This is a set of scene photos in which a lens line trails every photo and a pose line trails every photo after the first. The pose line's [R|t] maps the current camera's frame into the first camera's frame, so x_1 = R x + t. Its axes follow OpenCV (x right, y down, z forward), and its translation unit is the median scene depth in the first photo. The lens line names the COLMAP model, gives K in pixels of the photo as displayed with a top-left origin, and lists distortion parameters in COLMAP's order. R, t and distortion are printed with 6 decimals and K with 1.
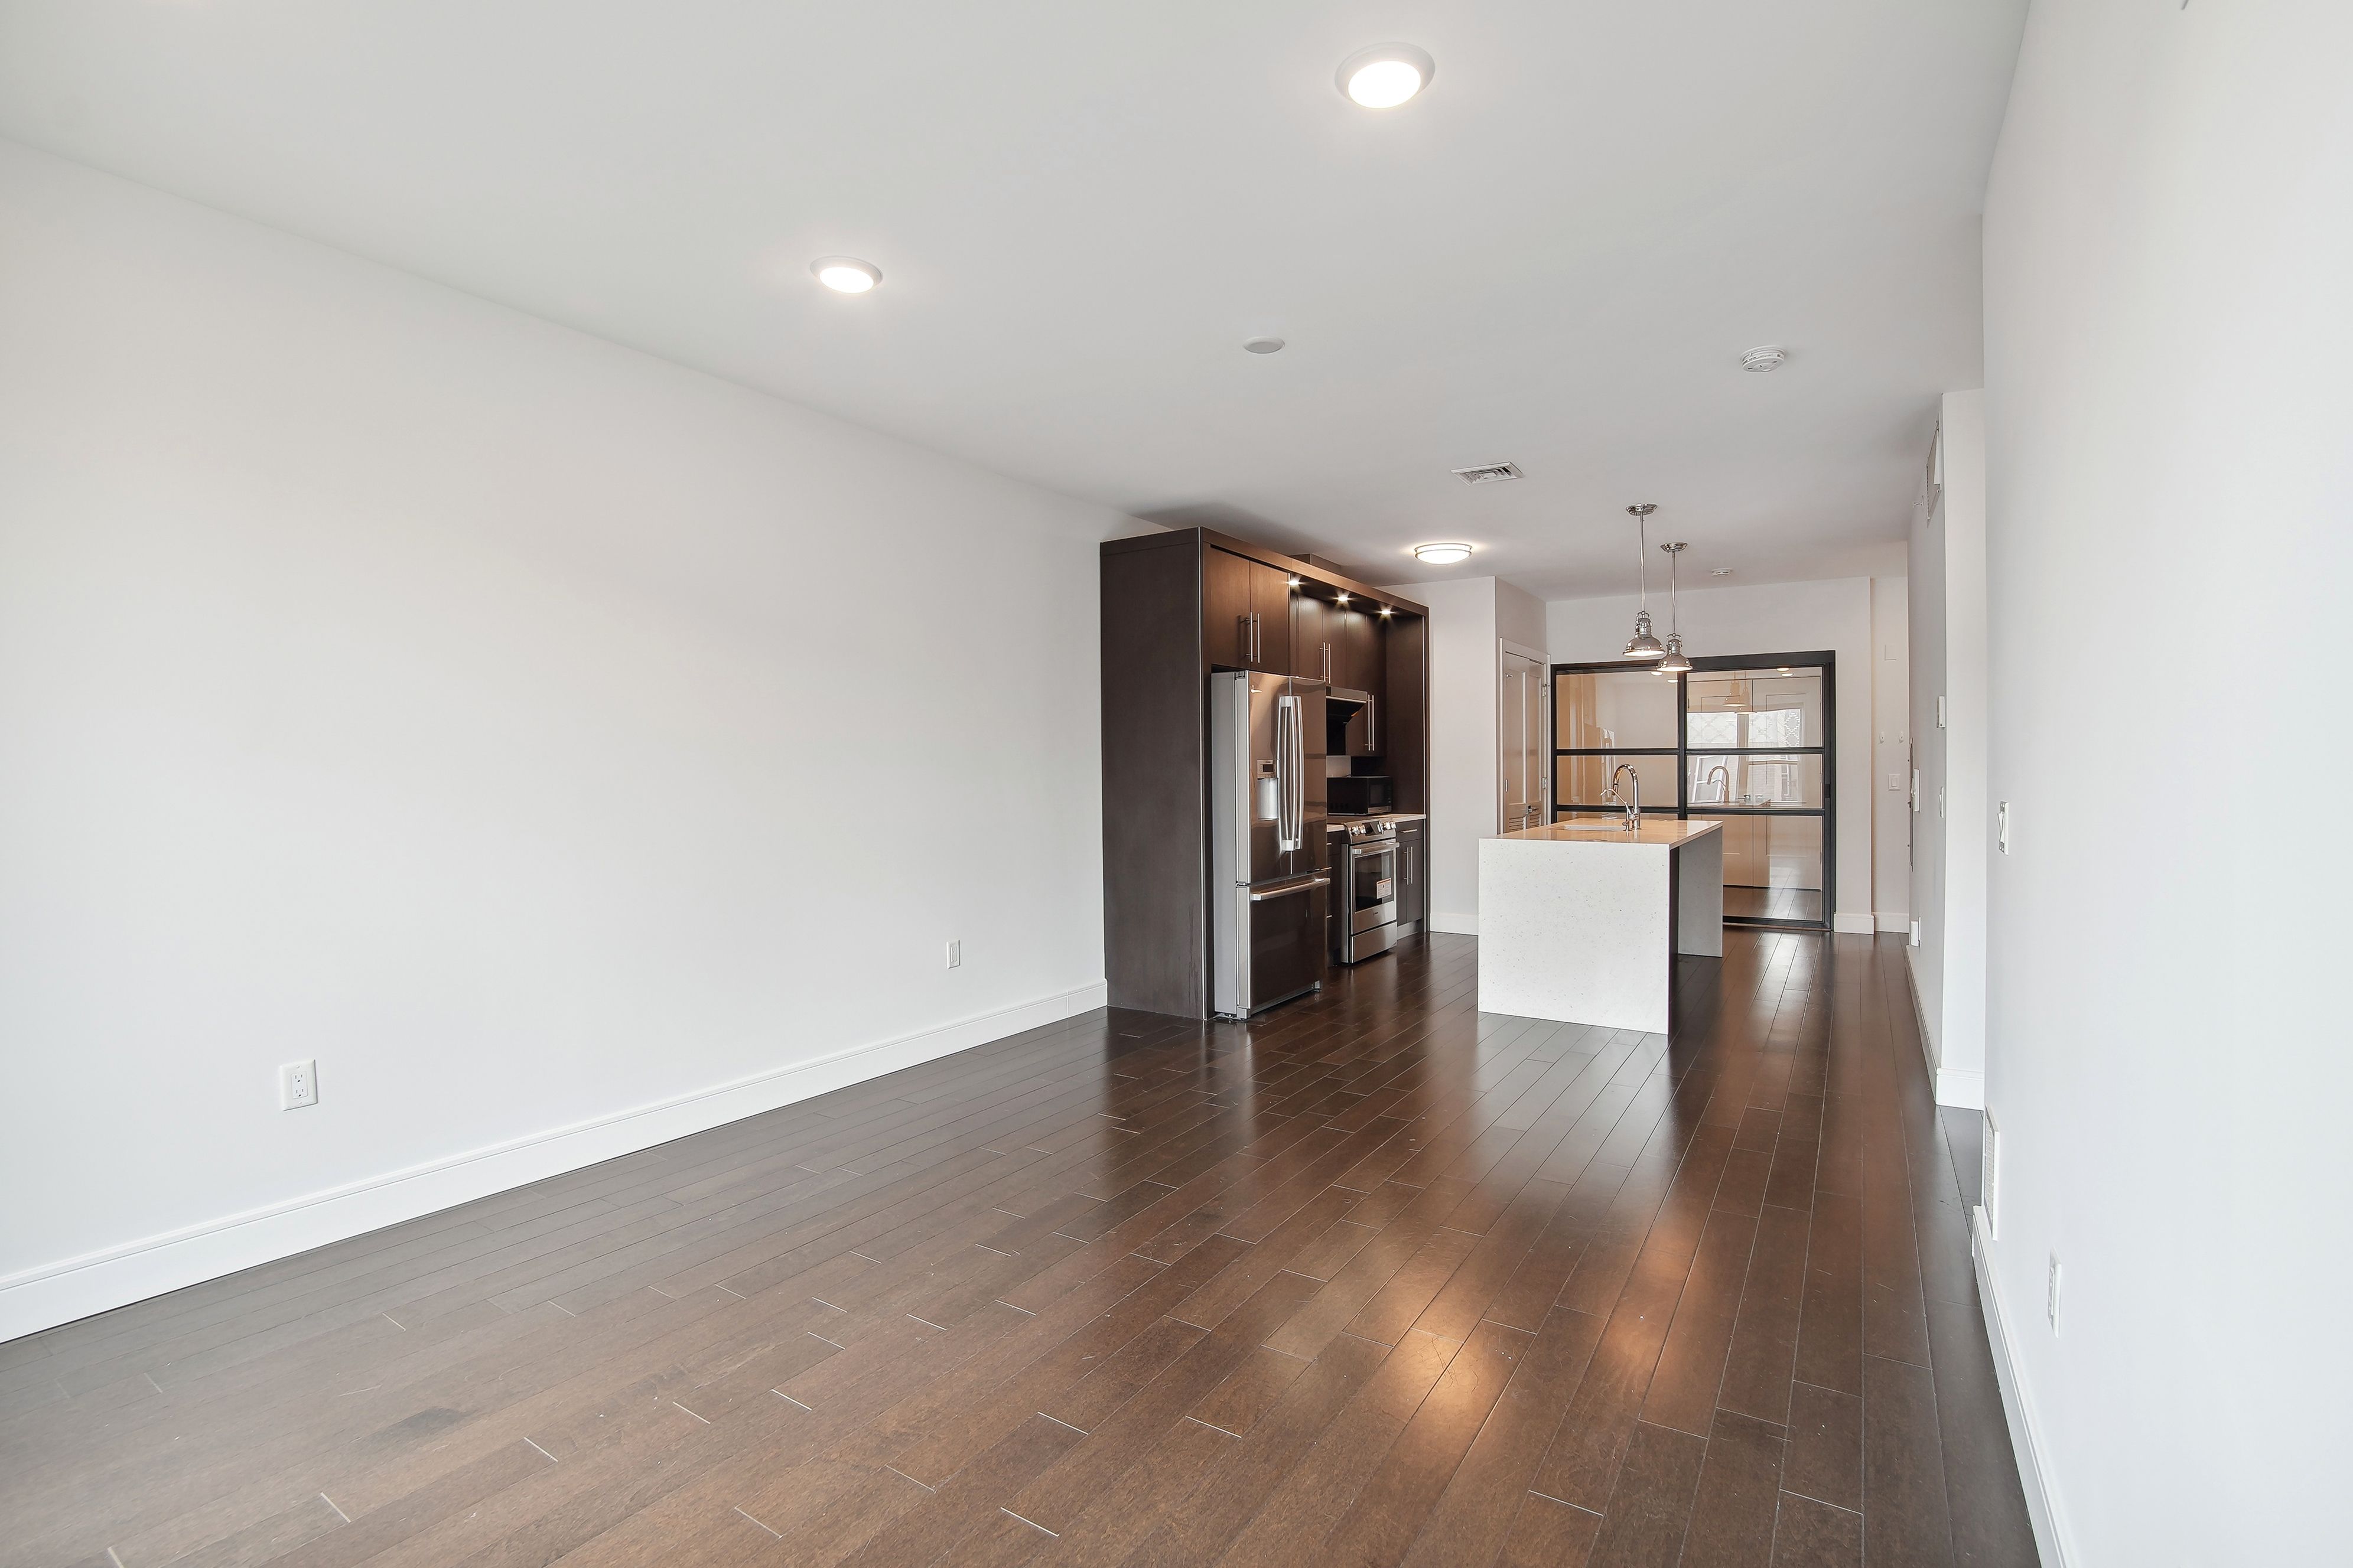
lens RADIAL K [[1077.1, 0, 1161.1], [0, 1077.1, 764.5], [0, 0, 1]] dist [-0.024347, 0.004421]
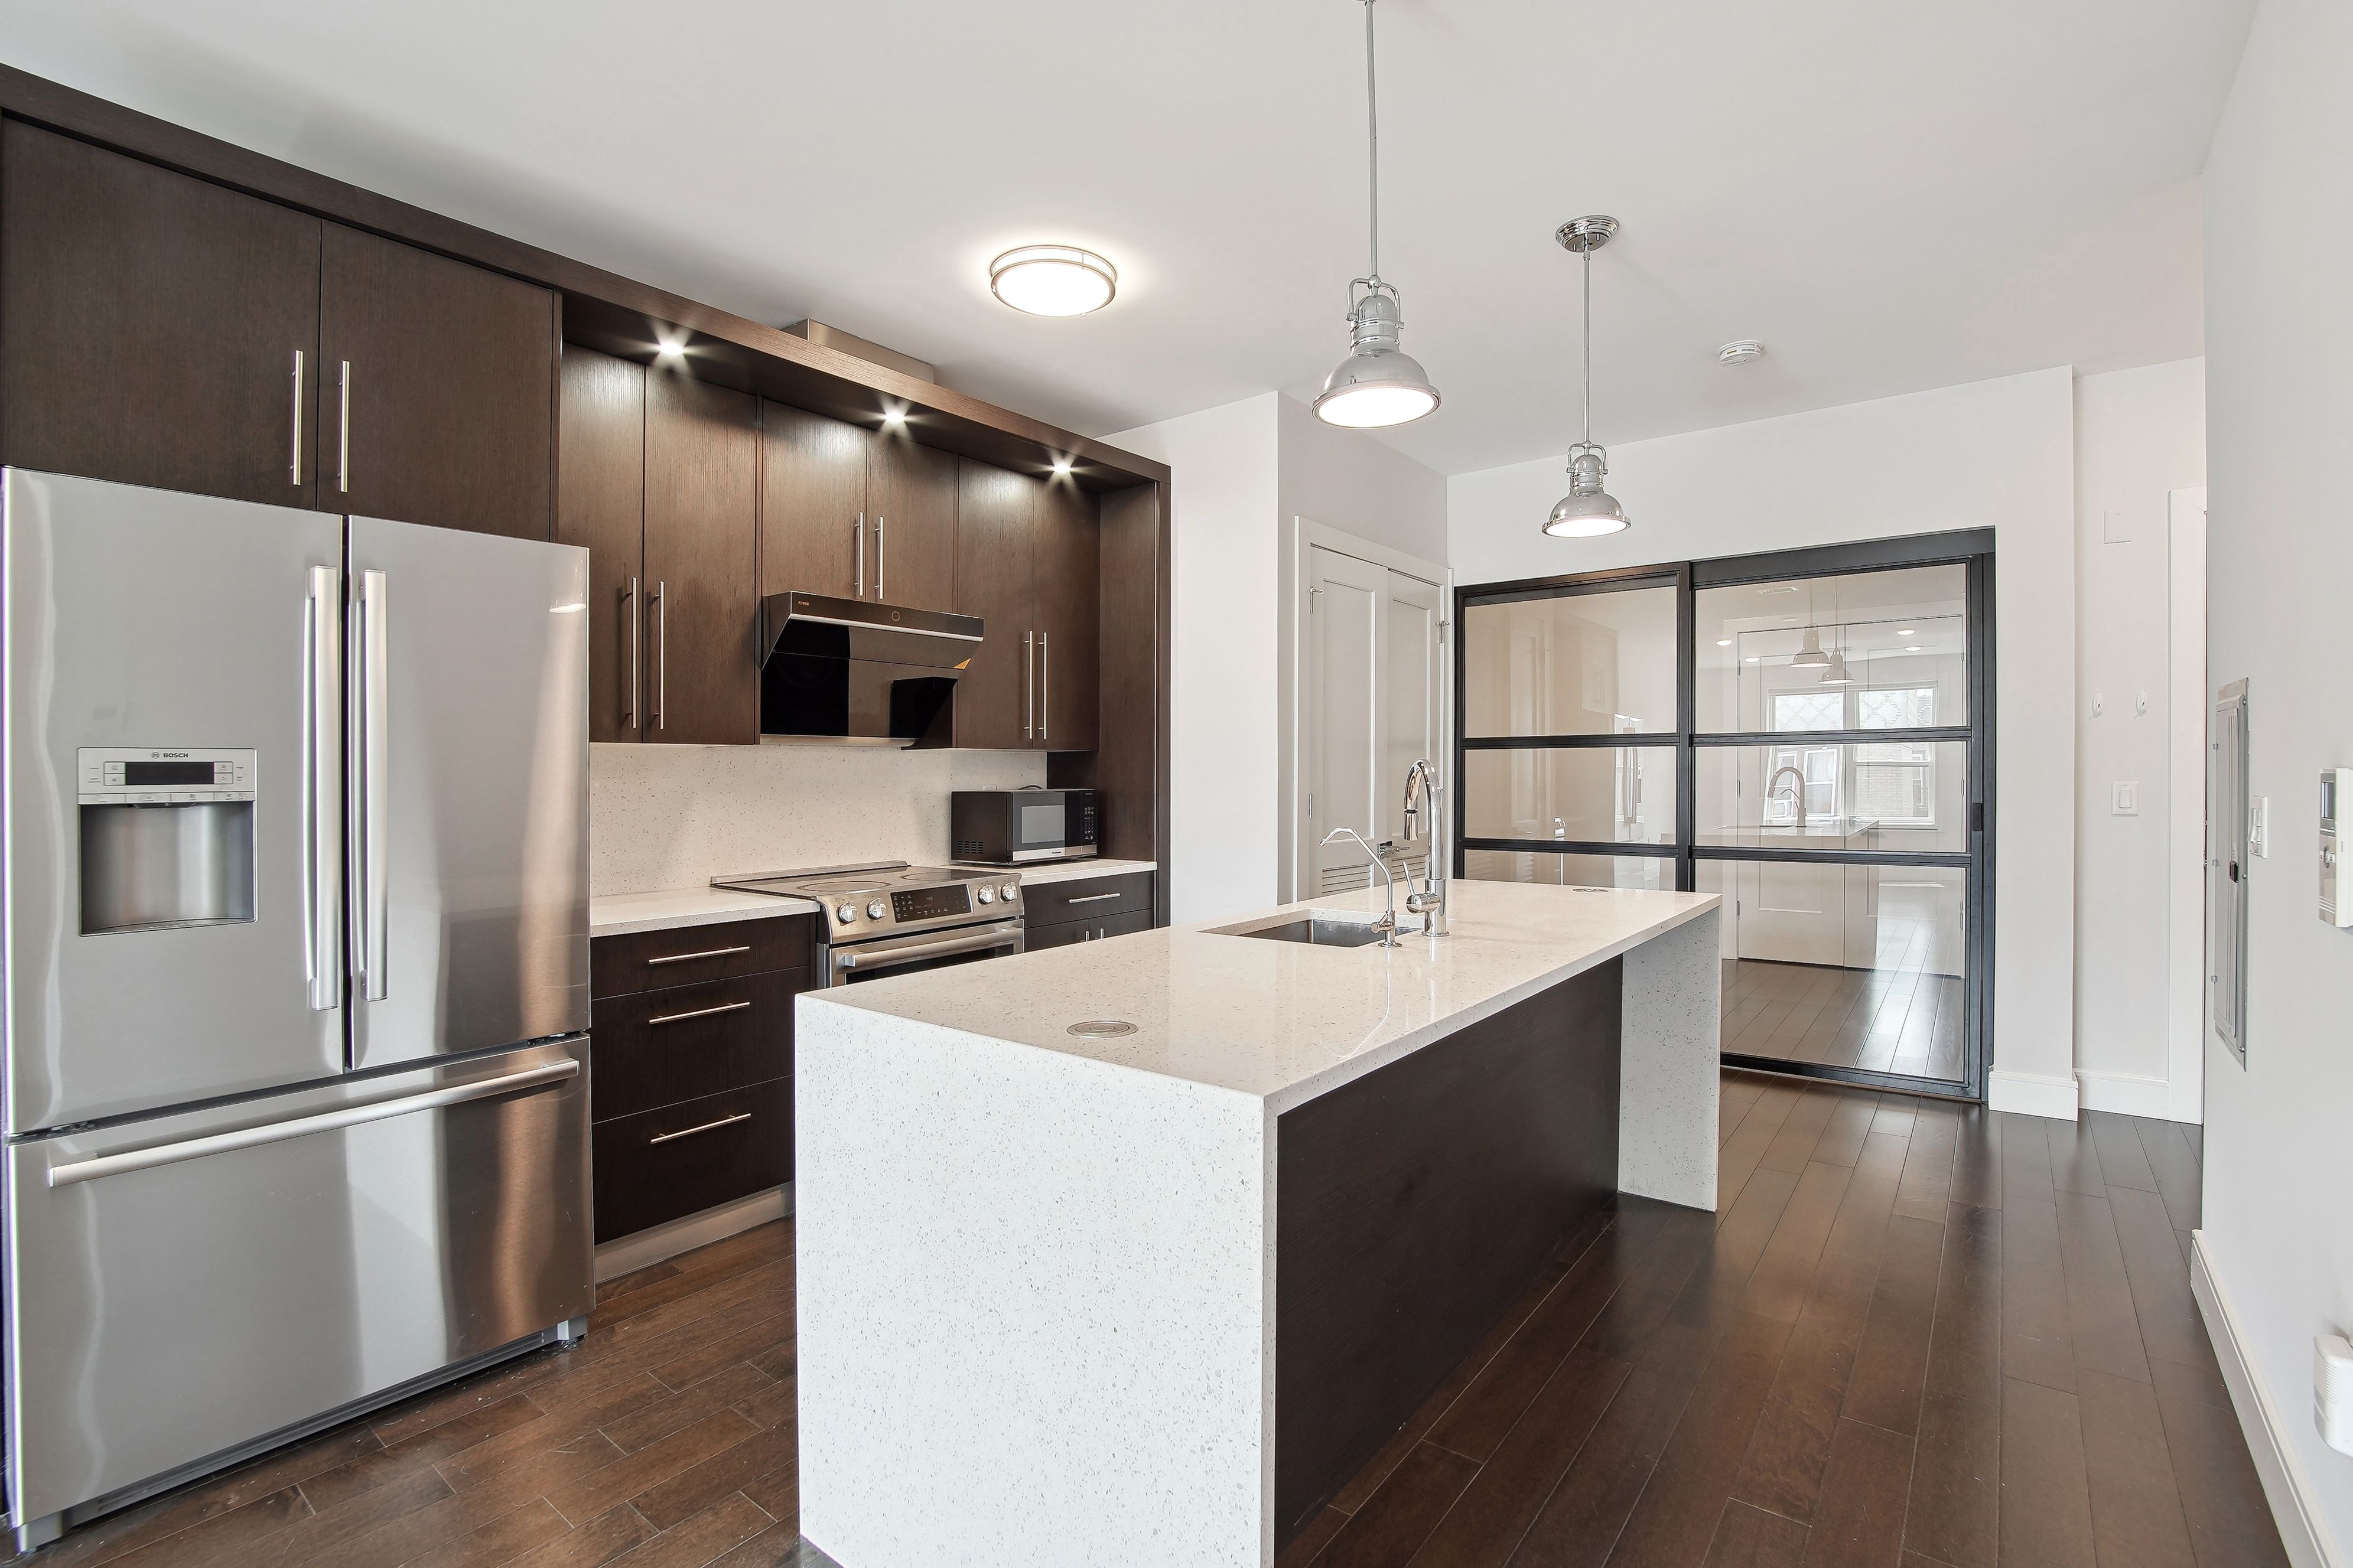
lens RADIAL K [[1077.1, 0, 1173.9], [0, 1077.1, 784.0], [0, 0, 1]] dist [-0.024347, 0.004421]
pose [[0.996091, -0.002180, -0.088309, 0.299007], [0.003207, 0.999929, 0.011495, 0.002999], [0.088278, -0.011733, 0.996027, 0.479653]]
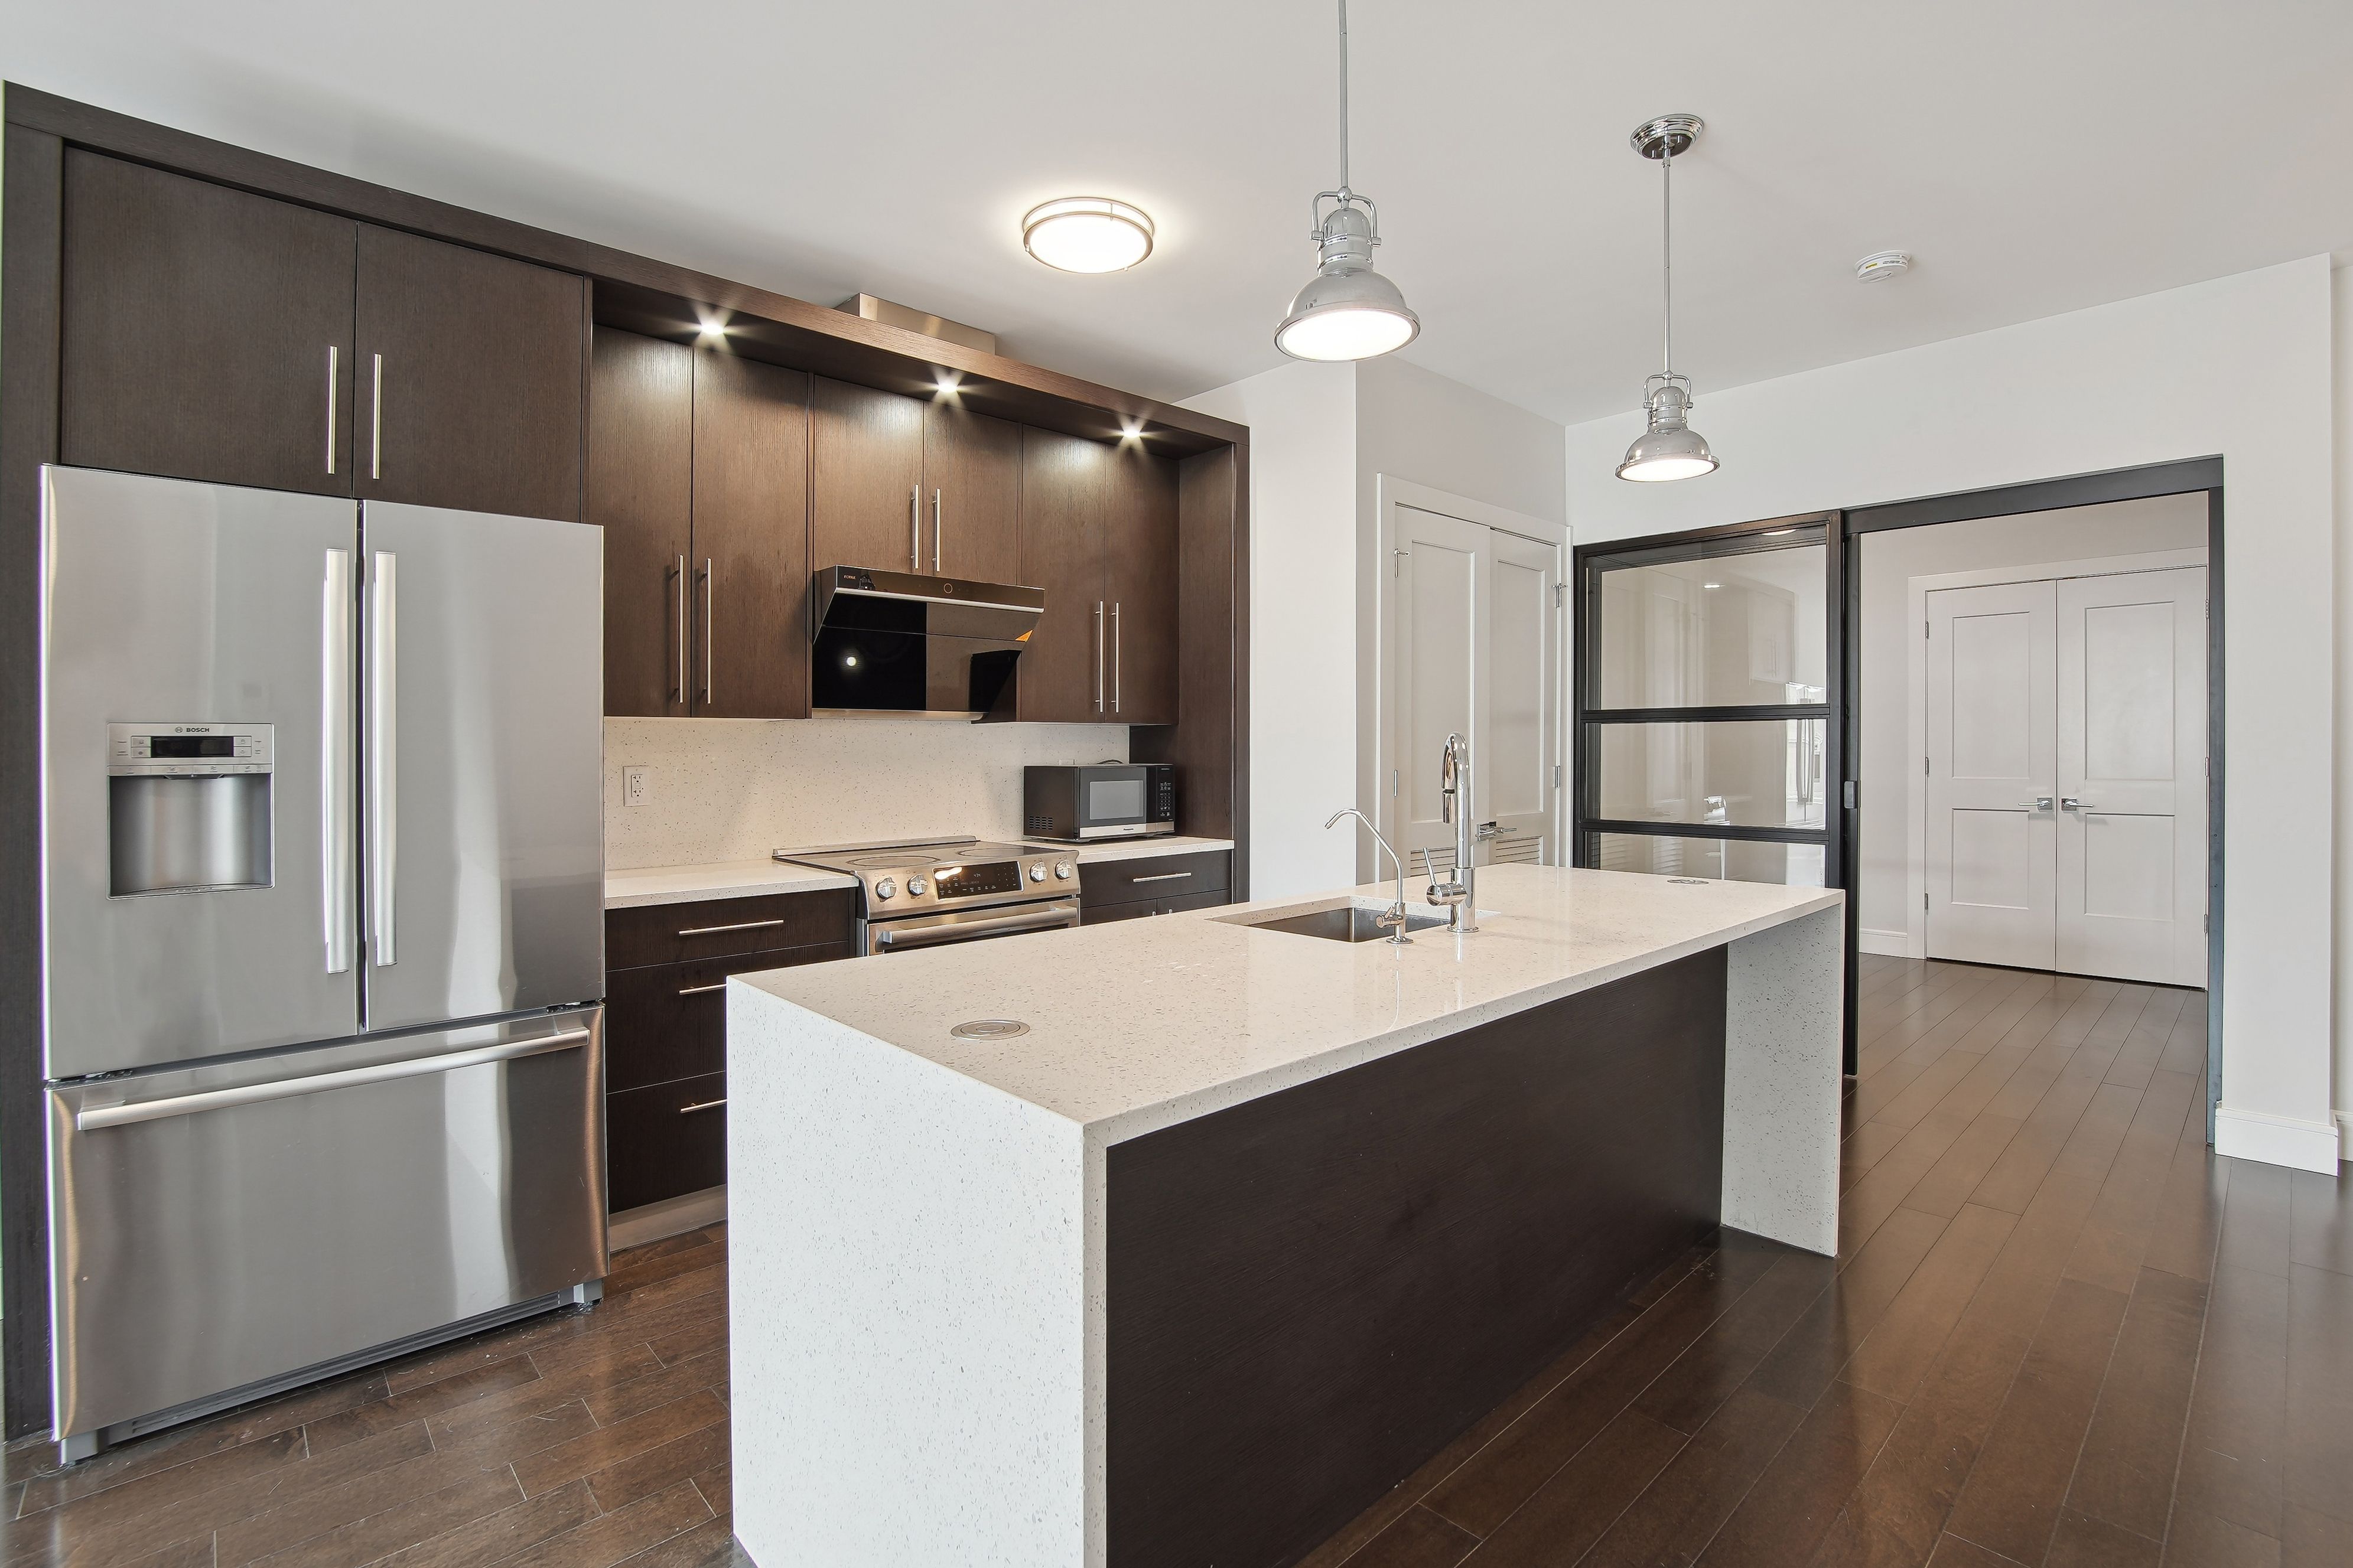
lens RADIAL K [[1077.1, 0, 1167.5], [0, 1077.1, 754.9], [0, 0, 1]] dist [-0.024347, 0.004421]
pose [[0.968650, 0.000485, -0.248430, 0.339312], [0.001520, 0.999968, 0.007878, 0.002956], [0.248425, -0.008009, 0.968618, 0.506968]]
